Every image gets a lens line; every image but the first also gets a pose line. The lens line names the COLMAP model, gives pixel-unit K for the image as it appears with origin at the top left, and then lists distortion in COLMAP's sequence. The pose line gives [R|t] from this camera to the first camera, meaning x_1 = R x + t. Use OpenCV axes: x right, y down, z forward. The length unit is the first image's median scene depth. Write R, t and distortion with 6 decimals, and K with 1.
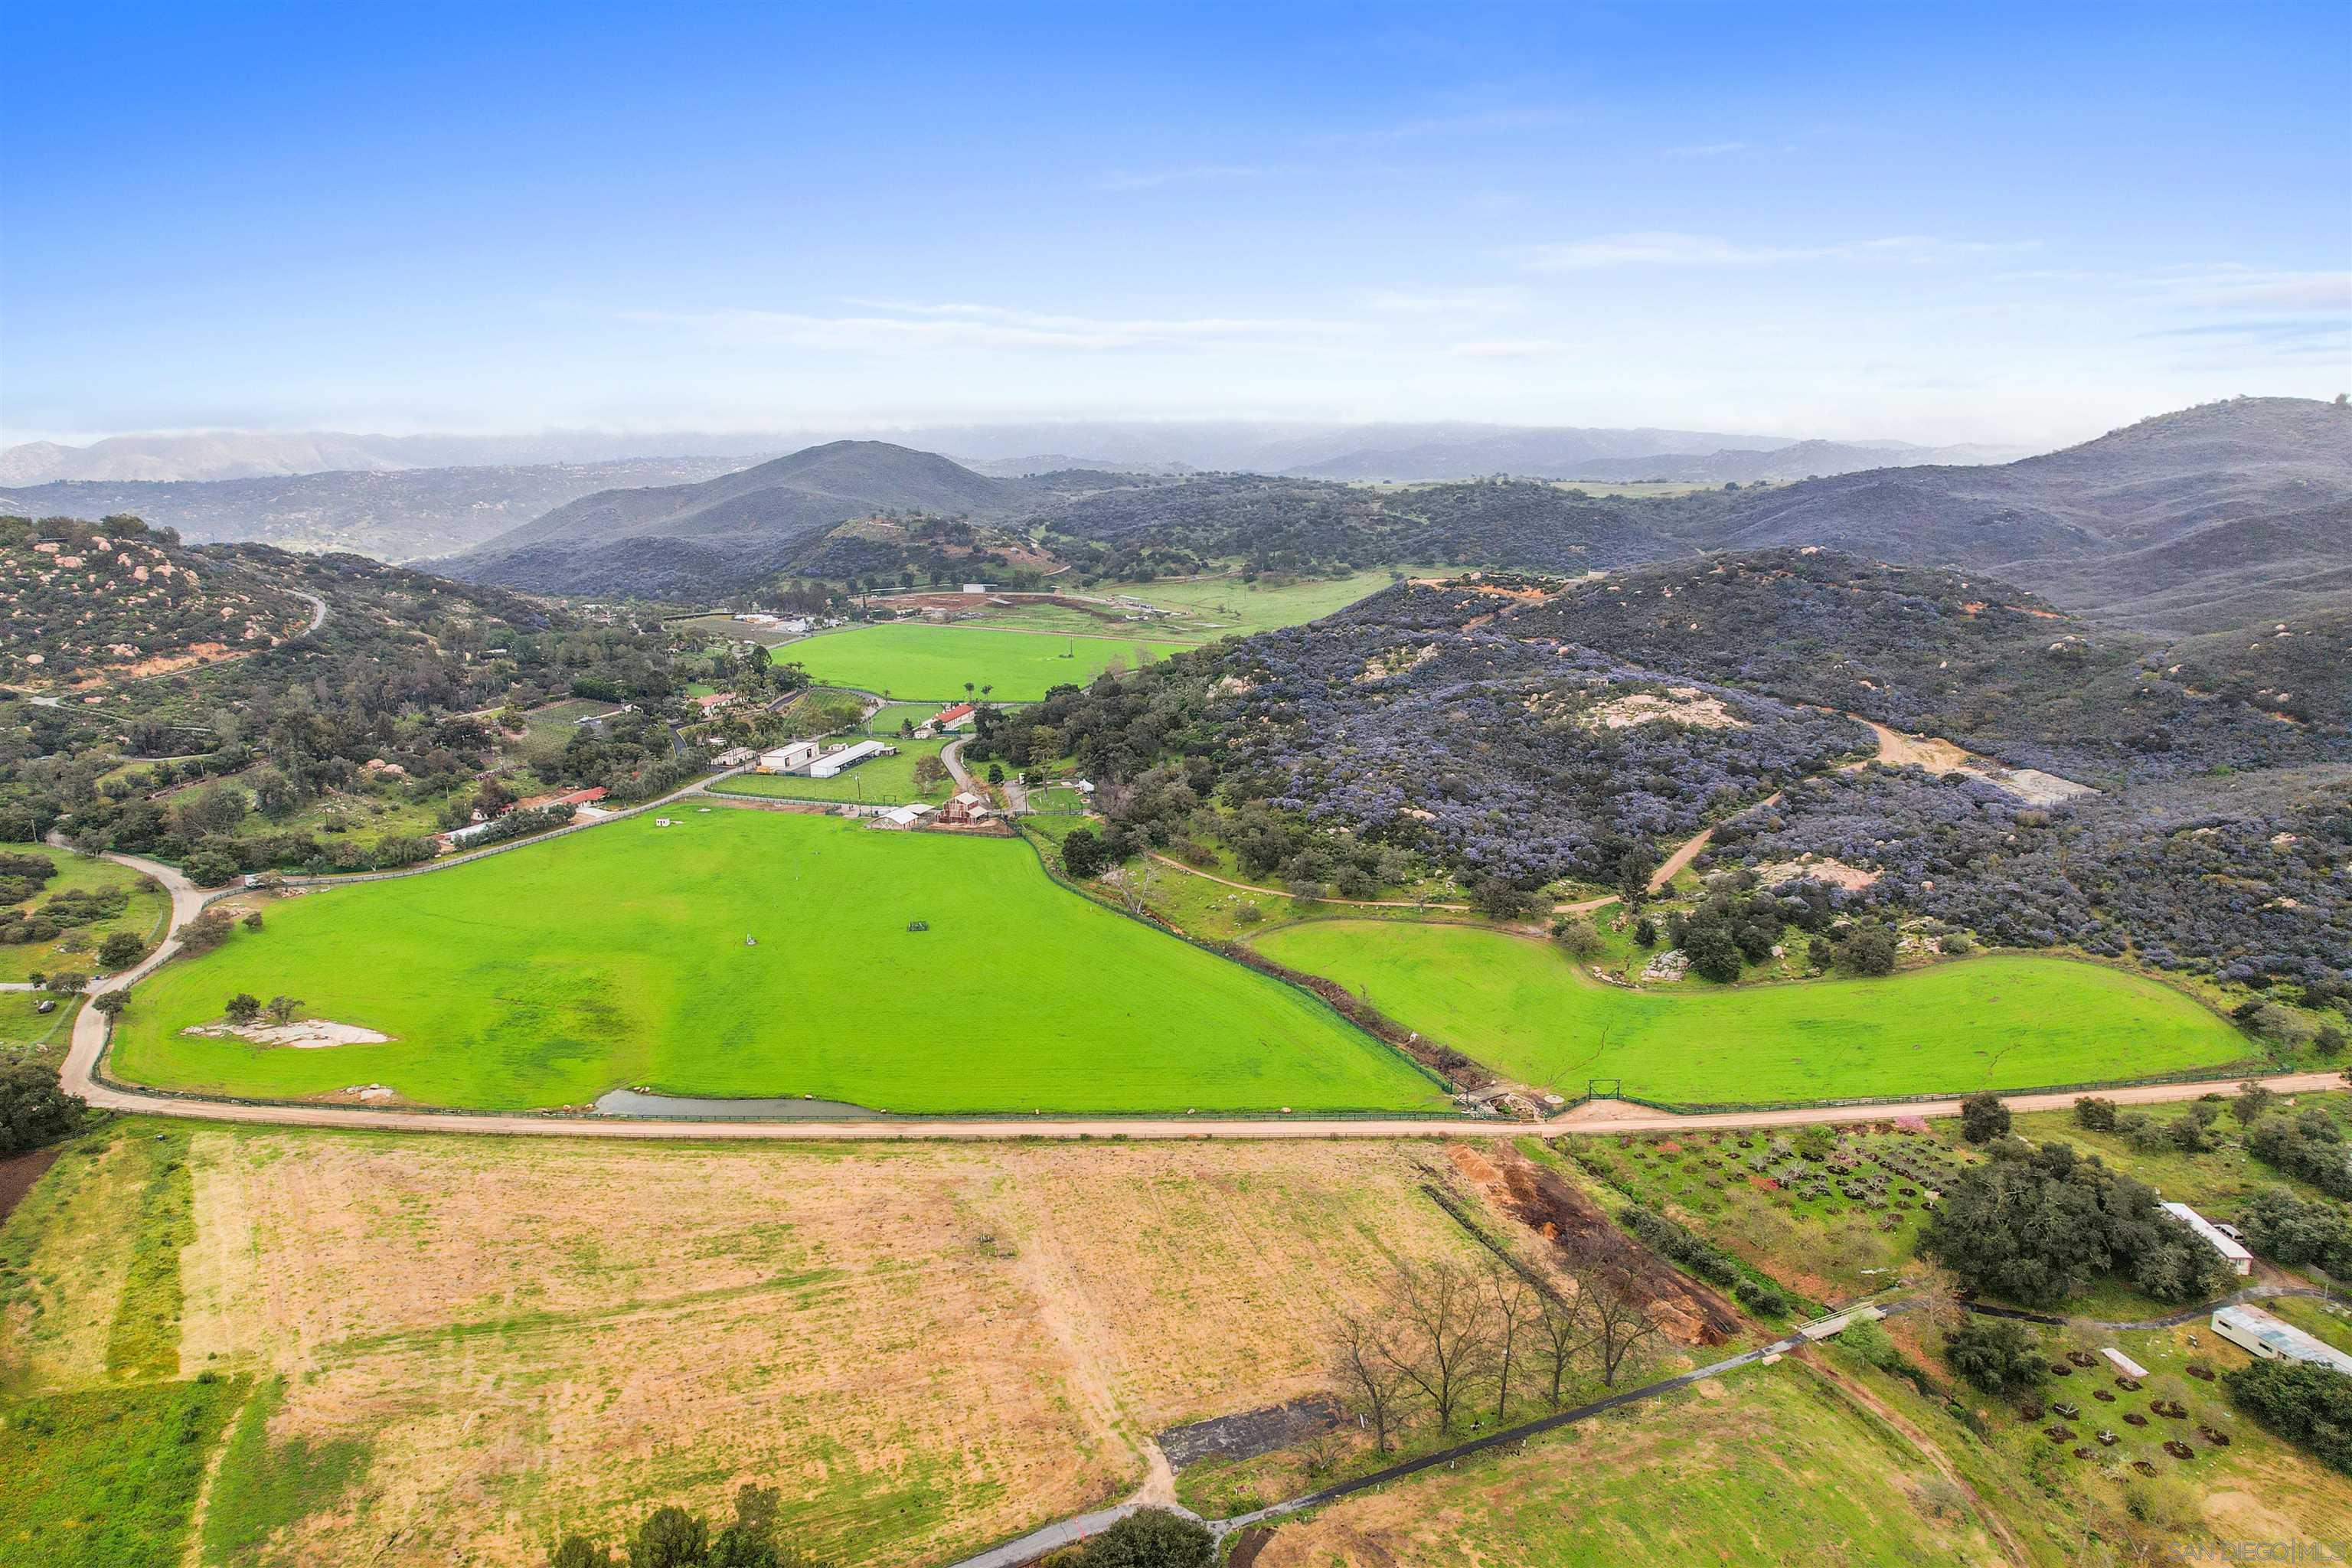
lens RADIAL K [[1504.9, 0, 1176.0], [0, 1504.9, 784.0], [0, 0, 1]] dist [-0.083247, 0.073571]
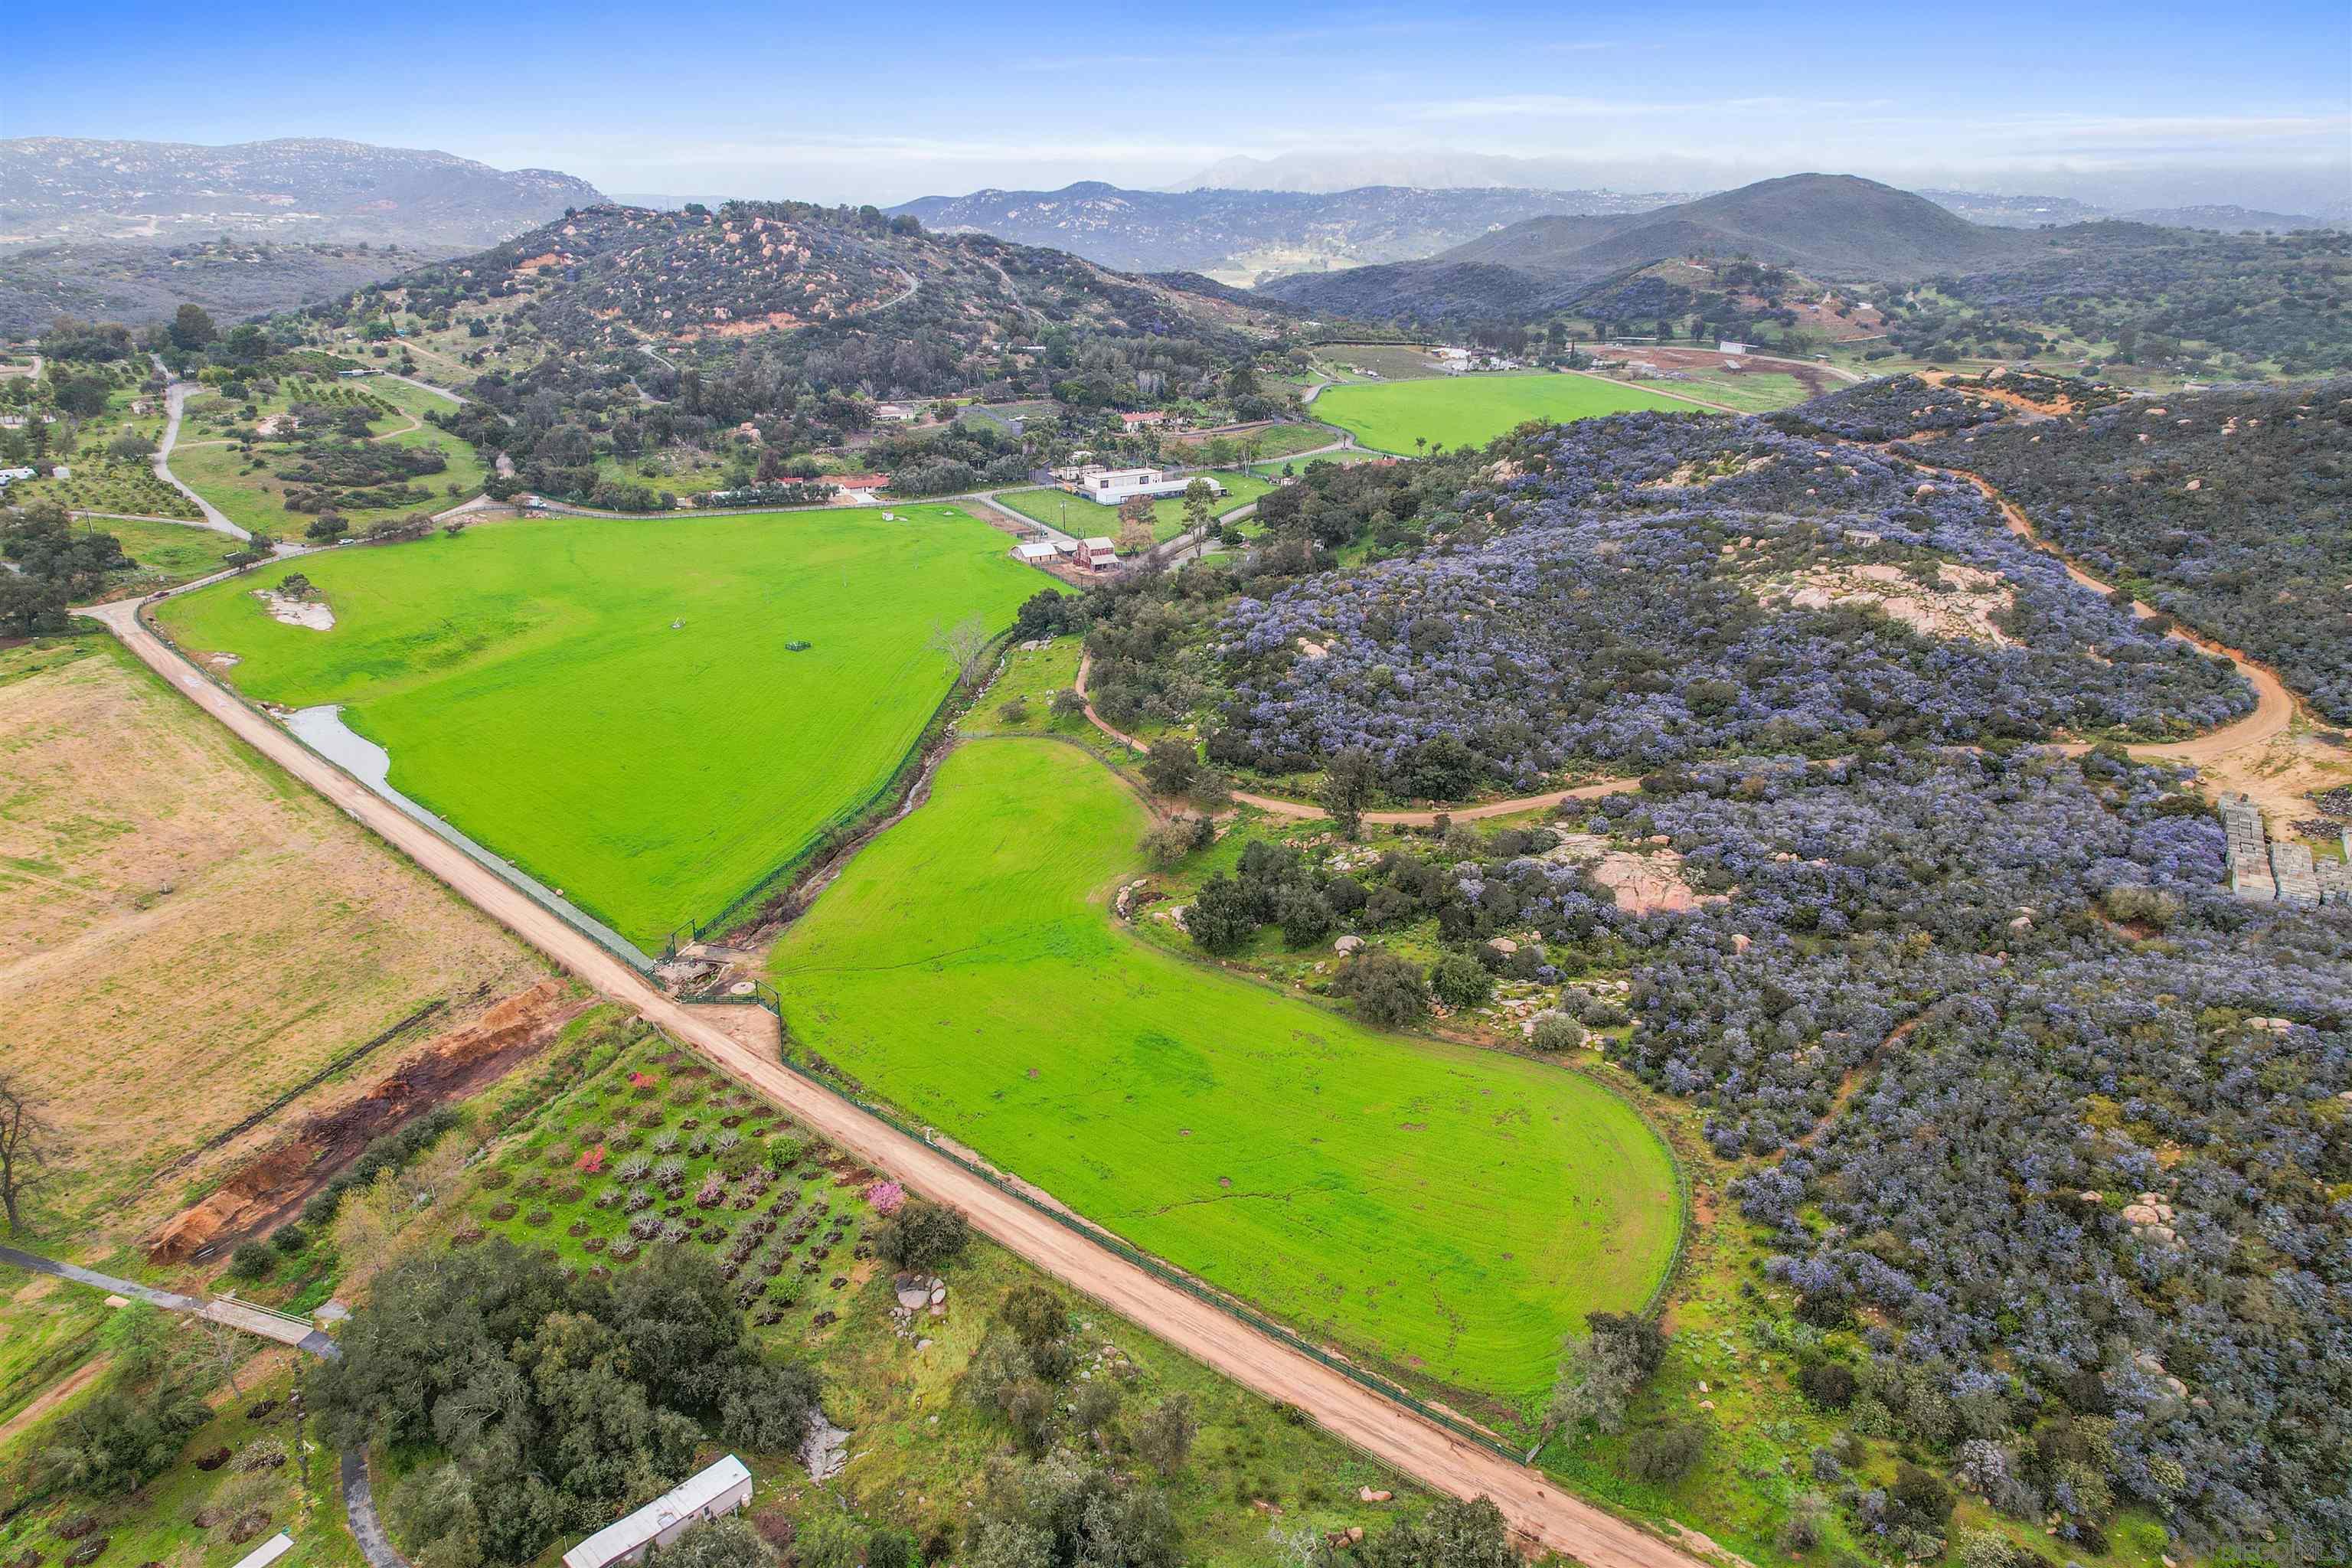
lens RADIAL K [[1504.9, 0, 1176.0], [0, 1504.9, 784.0], [0, 0, 1]] dist [-0.083247, 0.073571]
pose [[0.756693, 0.269743, -0.595529, 0.529815], [-0.167866, 0.960539, 0.221779, -0.066174], [0.631852, -0.067849, 0.772114, 0.326483]]
